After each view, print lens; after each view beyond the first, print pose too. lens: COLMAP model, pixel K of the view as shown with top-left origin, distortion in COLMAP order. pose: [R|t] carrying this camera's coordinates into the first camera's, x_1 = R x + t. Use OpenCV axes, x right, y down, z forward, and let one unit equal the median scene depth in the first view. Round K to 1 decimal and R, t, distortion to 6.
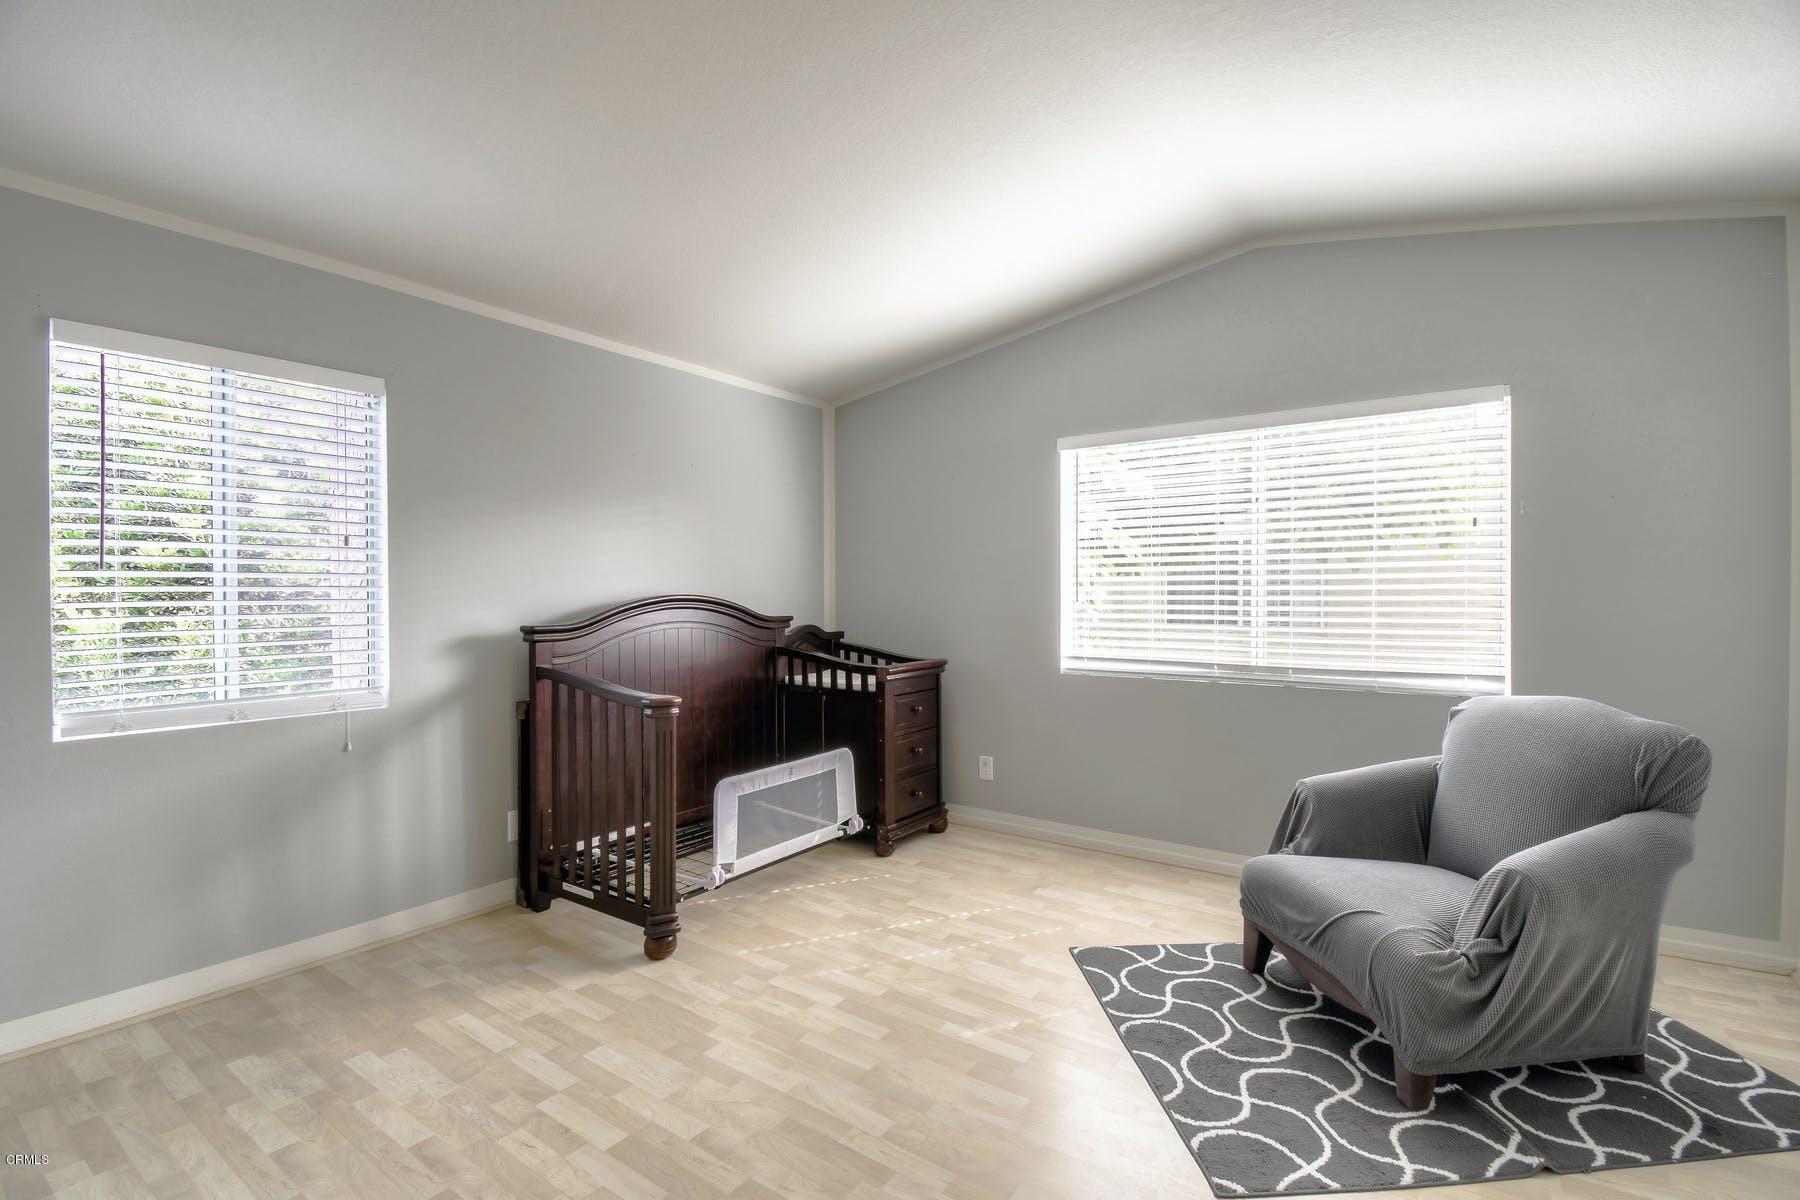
lens RADIAL K [[818.2, 0, 905.7], [0, 818.2, 601.7], [0, 0, 1]] dist [-0.003094, -0.007403]
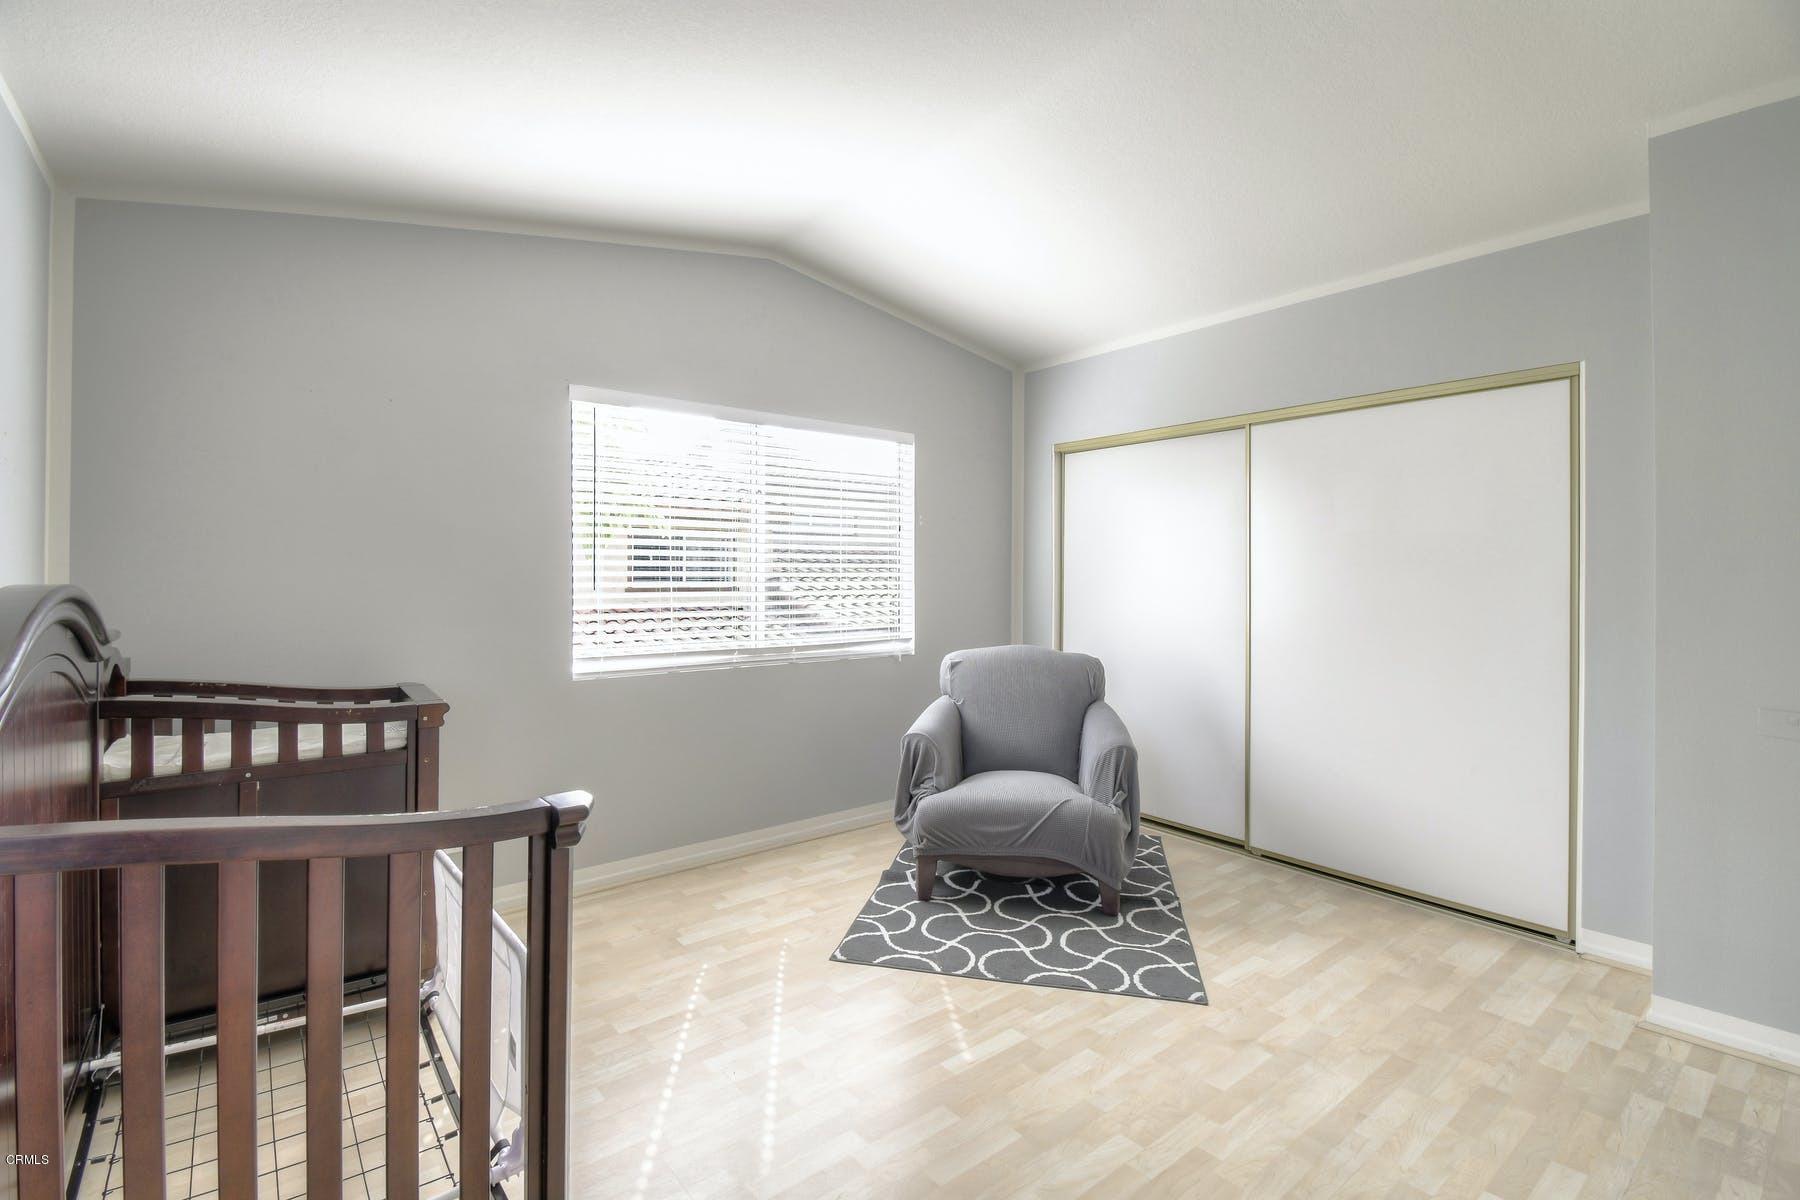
lens RADIAL K [[818.2, 0, 905.7], [0, 818.2, 581.4], [0, 0, 1]] dist [-0.003094, -0.007403]
pose [[0.274414, -0.005098, 0.961598, -0.678001], [0.006939, 0.999970, 0.003322, -0.012953], [-0.961586, 0.005761, 0.274442, 0.658685]]
